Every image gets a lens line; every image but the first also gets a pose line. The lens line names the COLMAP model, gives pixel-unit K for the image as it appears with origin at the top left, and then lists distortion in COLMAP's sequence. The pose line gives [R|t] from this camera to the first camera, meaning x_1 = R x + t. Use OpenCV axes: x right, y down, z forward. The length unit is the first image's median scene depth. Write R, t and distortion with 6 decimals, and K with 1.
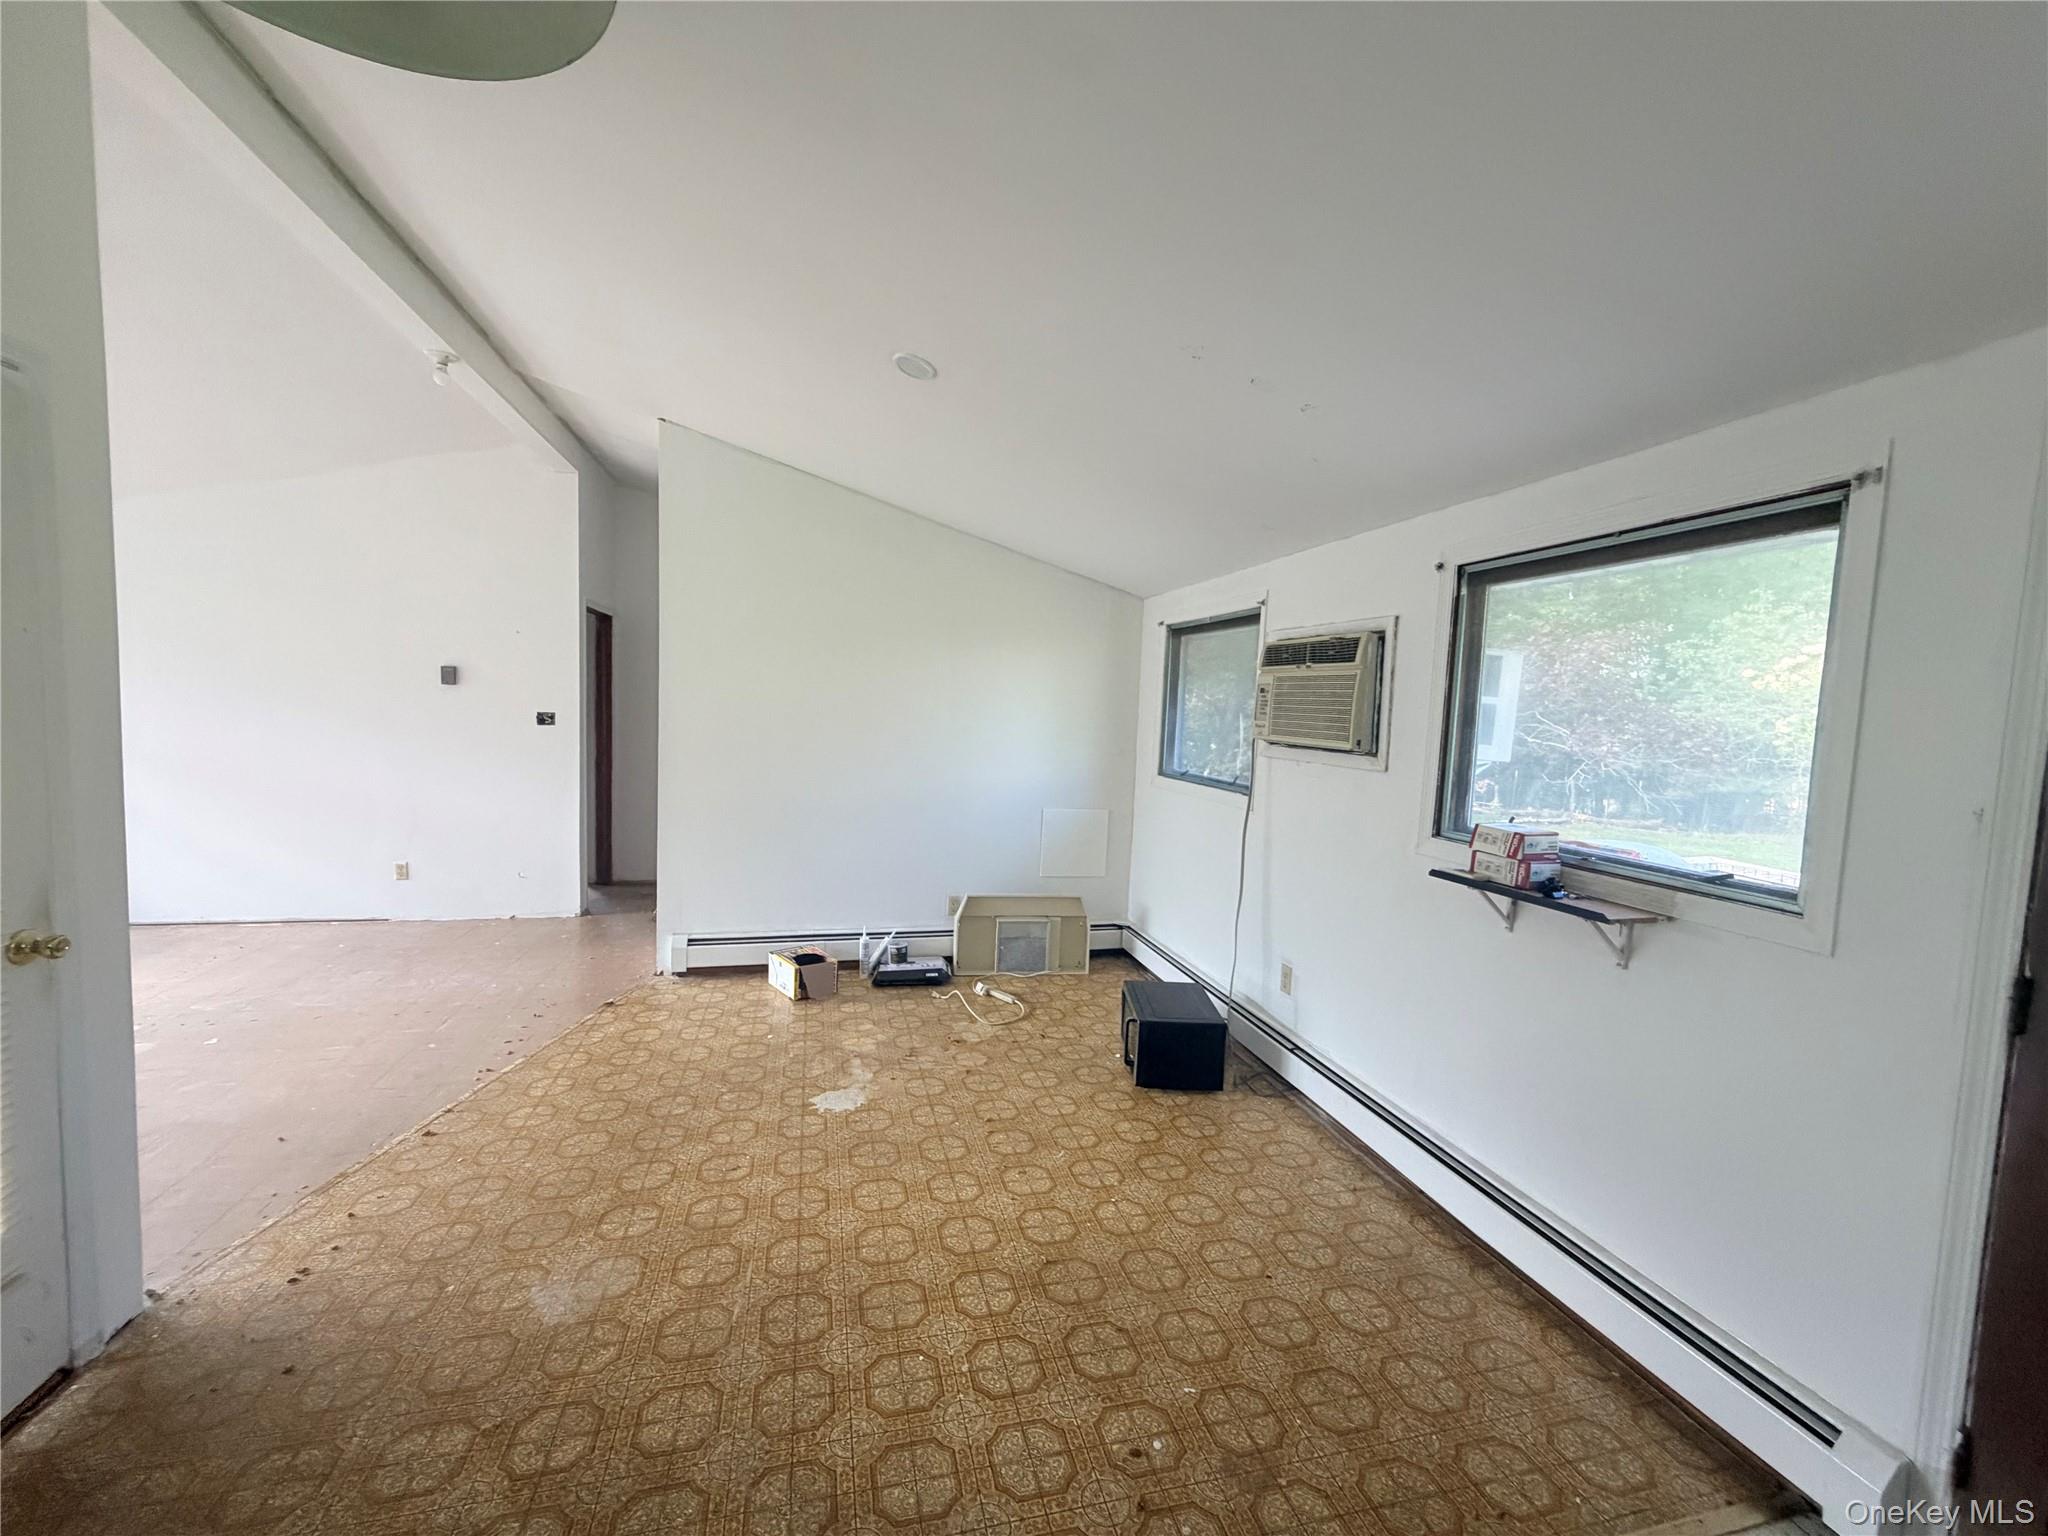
lens RADIAL K [[815.2, 0, 1020.6], [0, 815.2, 769.6], [0, 0, 1]] dist [-0.000635, 0.000163]
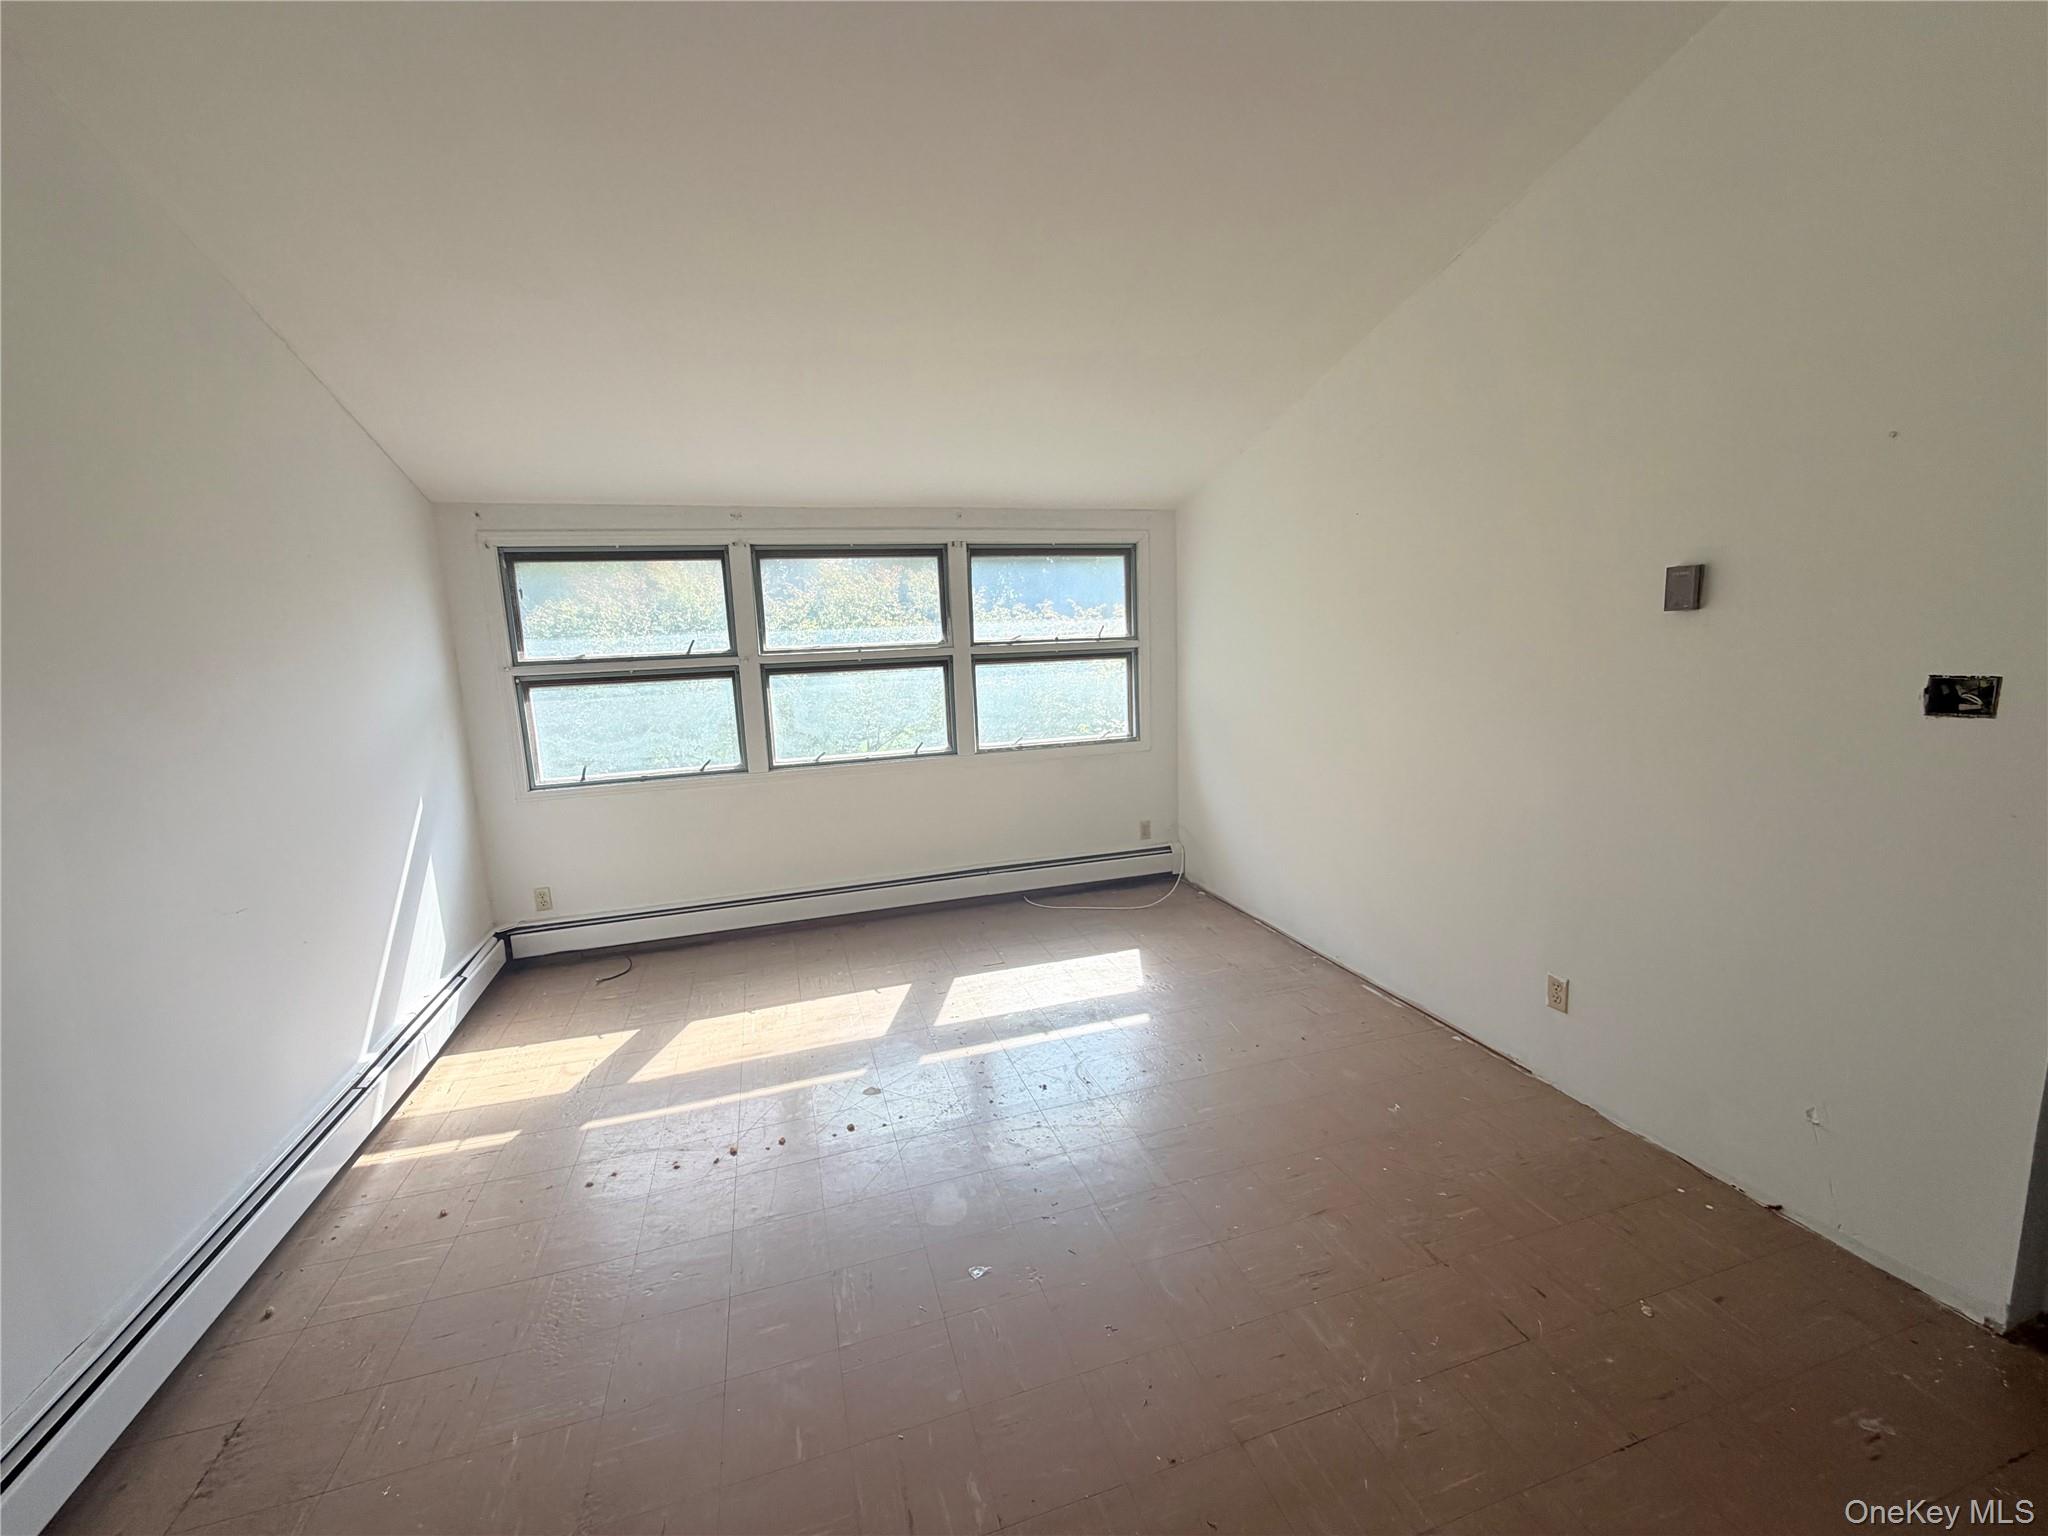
lens RADIAL K [[815.2, 0, 1020.6], [0, 815.2, 769.6], [0, 0, 1]] dist [-0.000635, 0.000163]
pose [[0.050722, 0.118943, -0.991605, -0.600711], [-0.034886, 0.992488, 0.117265, -0.123197], [0.998103, 0.028645, 0.054491, 1.305861]]
